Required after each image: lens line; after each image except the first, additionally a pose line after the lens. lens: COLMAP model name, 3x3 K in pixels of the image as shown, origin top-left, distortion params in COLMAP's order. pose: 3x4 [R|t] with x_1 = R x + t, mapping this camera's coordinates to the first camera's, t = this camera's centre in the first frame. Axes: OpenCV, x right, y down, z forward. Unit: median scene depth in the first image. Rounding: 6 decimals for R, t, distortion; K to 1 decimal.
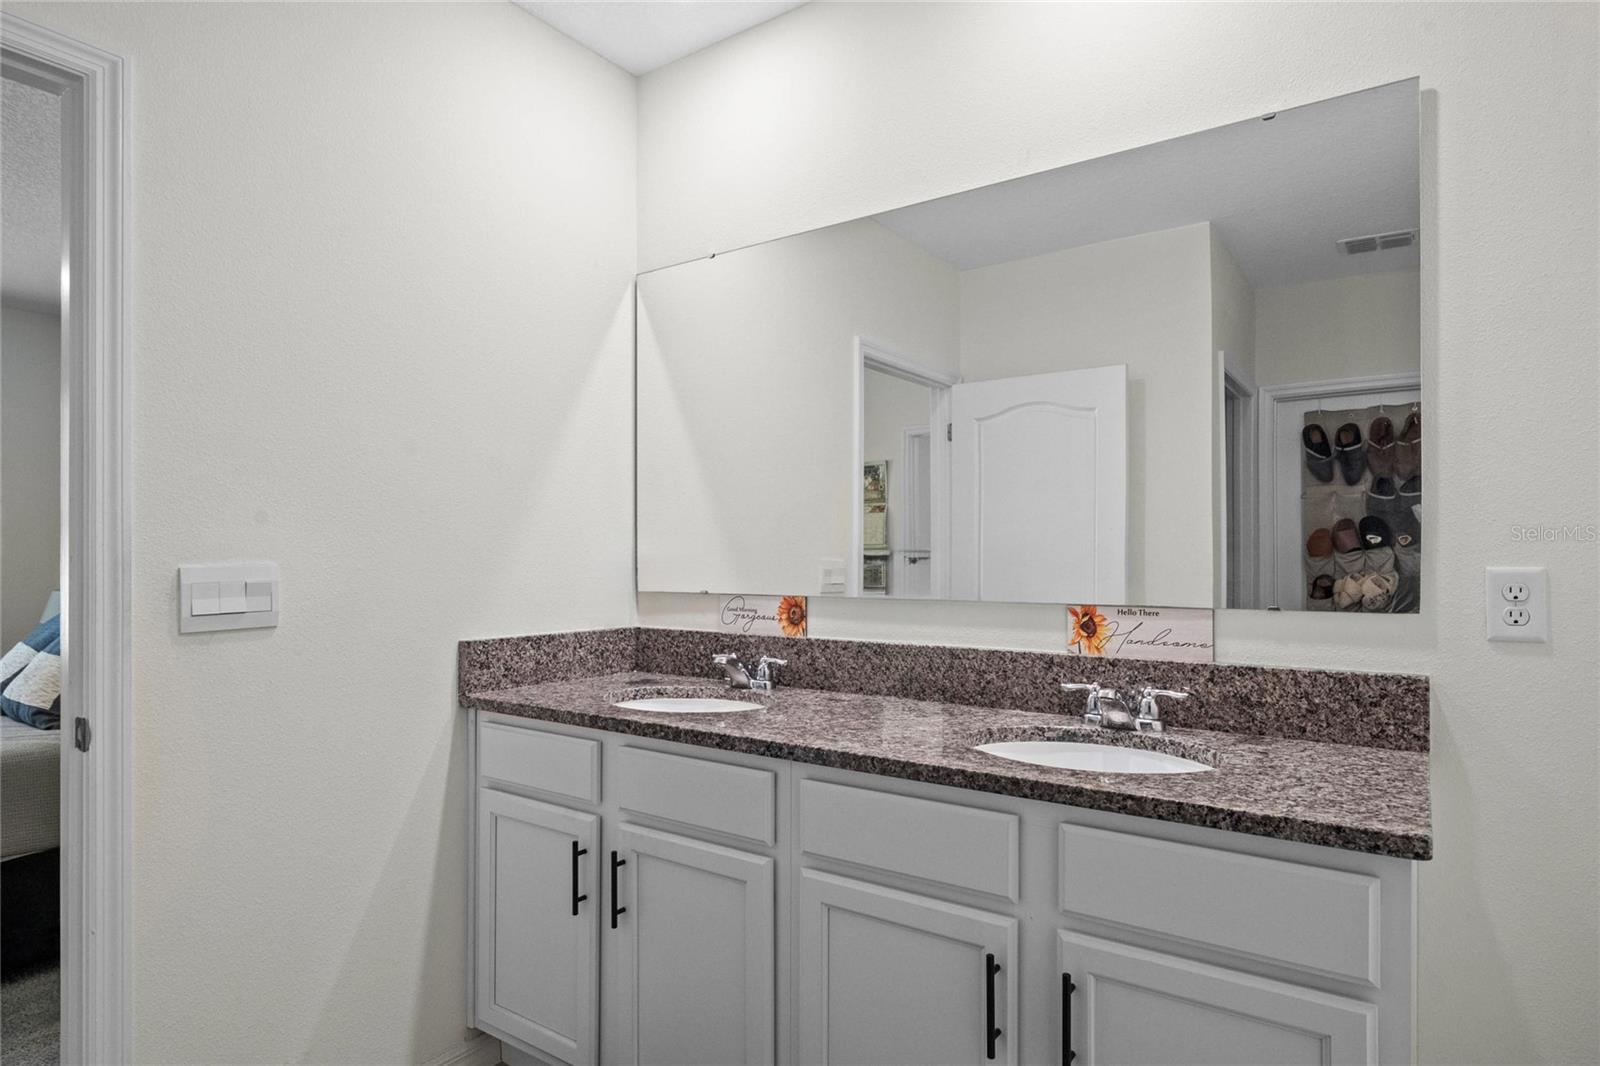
lens RADIAL K [[891.3, 0, 807.4], [0, 891.3, 544.9], [0, 0, 1]] dist [-0.000183, -0.000677]
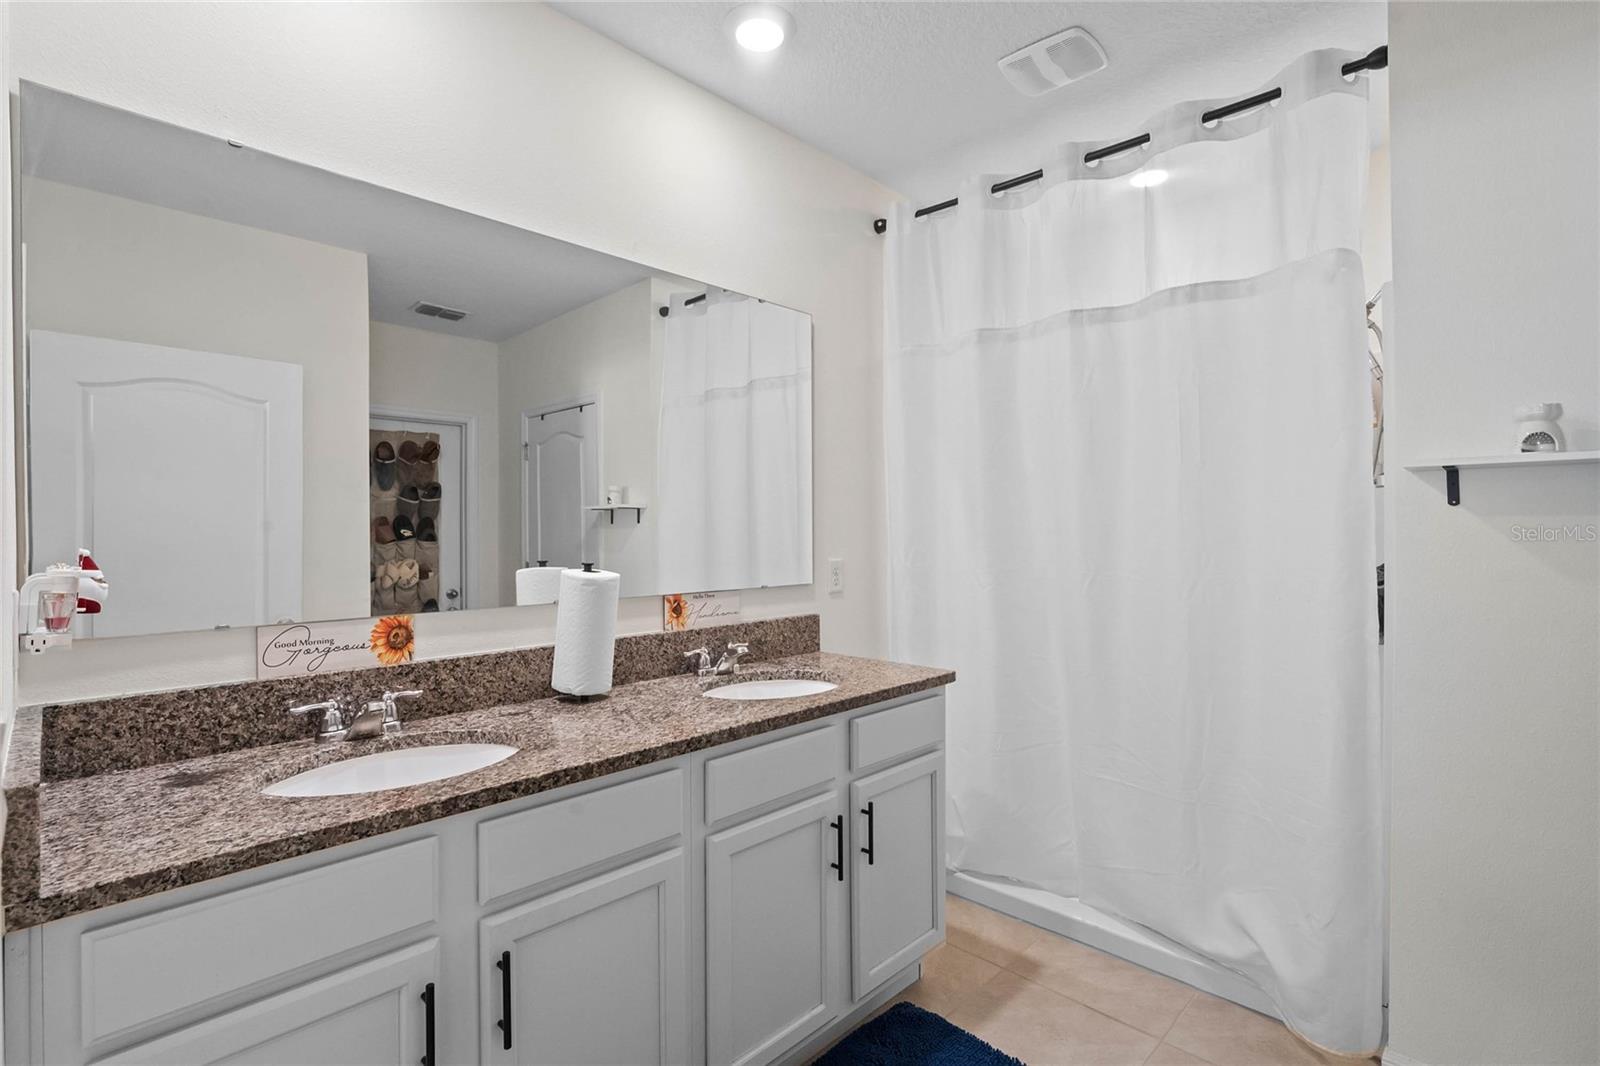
lens RADIAL K [[729.3, 0, 814.3], [0, 729.3, 530.0], [0, 0, 1]] dist [0.001005, -0.000869]
pose [[0.171782, 0.004821, 0.985123, -0.666660], [-0.006551, 0.999972, -0.003752, -0.026176], [-0.985113, -0.005809, 0.171808, 0.509974]]
